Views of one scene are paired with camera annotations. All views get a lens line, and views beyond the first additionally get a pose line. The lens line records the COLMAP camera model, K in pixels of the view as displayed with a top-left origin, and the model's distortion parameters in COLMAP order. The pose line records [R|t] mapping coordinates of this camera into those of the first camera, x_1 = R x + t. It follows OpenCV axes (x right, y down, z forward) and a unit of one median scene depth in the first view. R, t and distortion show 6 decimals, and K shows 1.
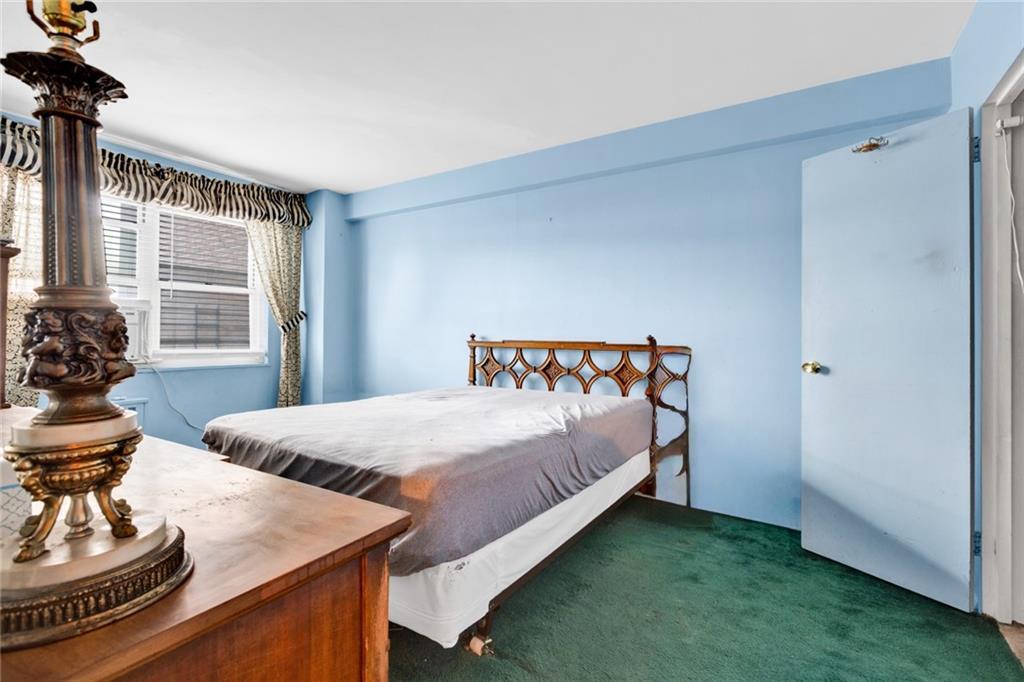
lens RADIAL K [[473.7, 0, 516.3], [0, 473.7, 338.4], [0, 0, 1]] dist [0.002376, 0.000242]
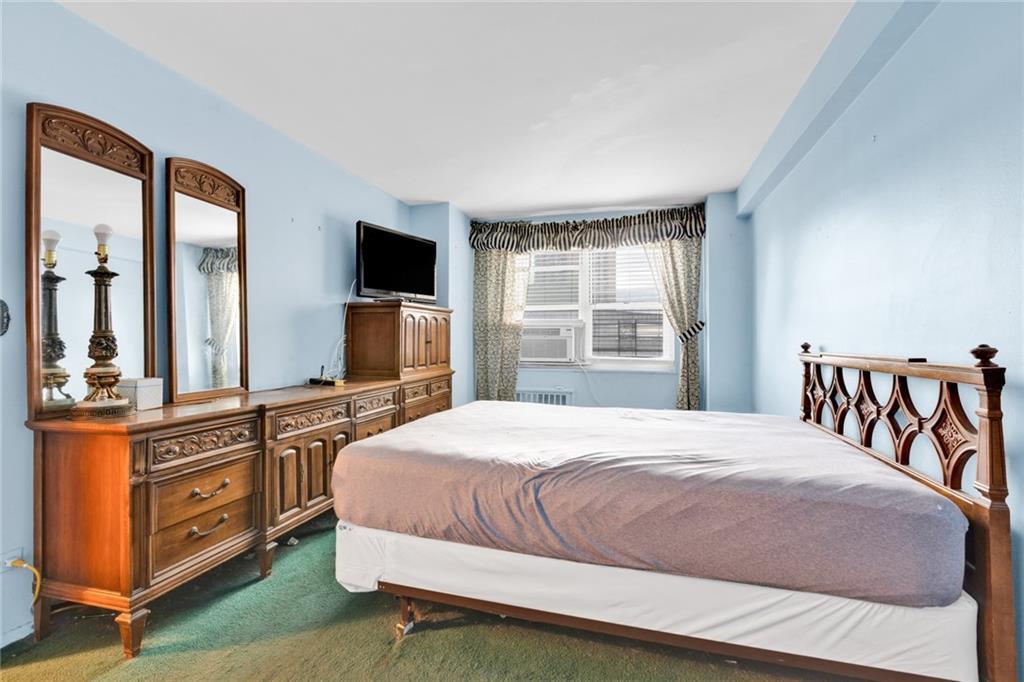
lens RADIAL K [[473.7, 0, 513.3], [0, 473.7, 343.4], [0, 0, 1]] dist [0.002376, 0.000242]
pose [[0.270708, -0.002645, -0.962658, 0.448761], [-0.008286, 0.999953, -0.005078, -0.001994], [0.962626, 0.009351, 0.270674, 0.392103]]
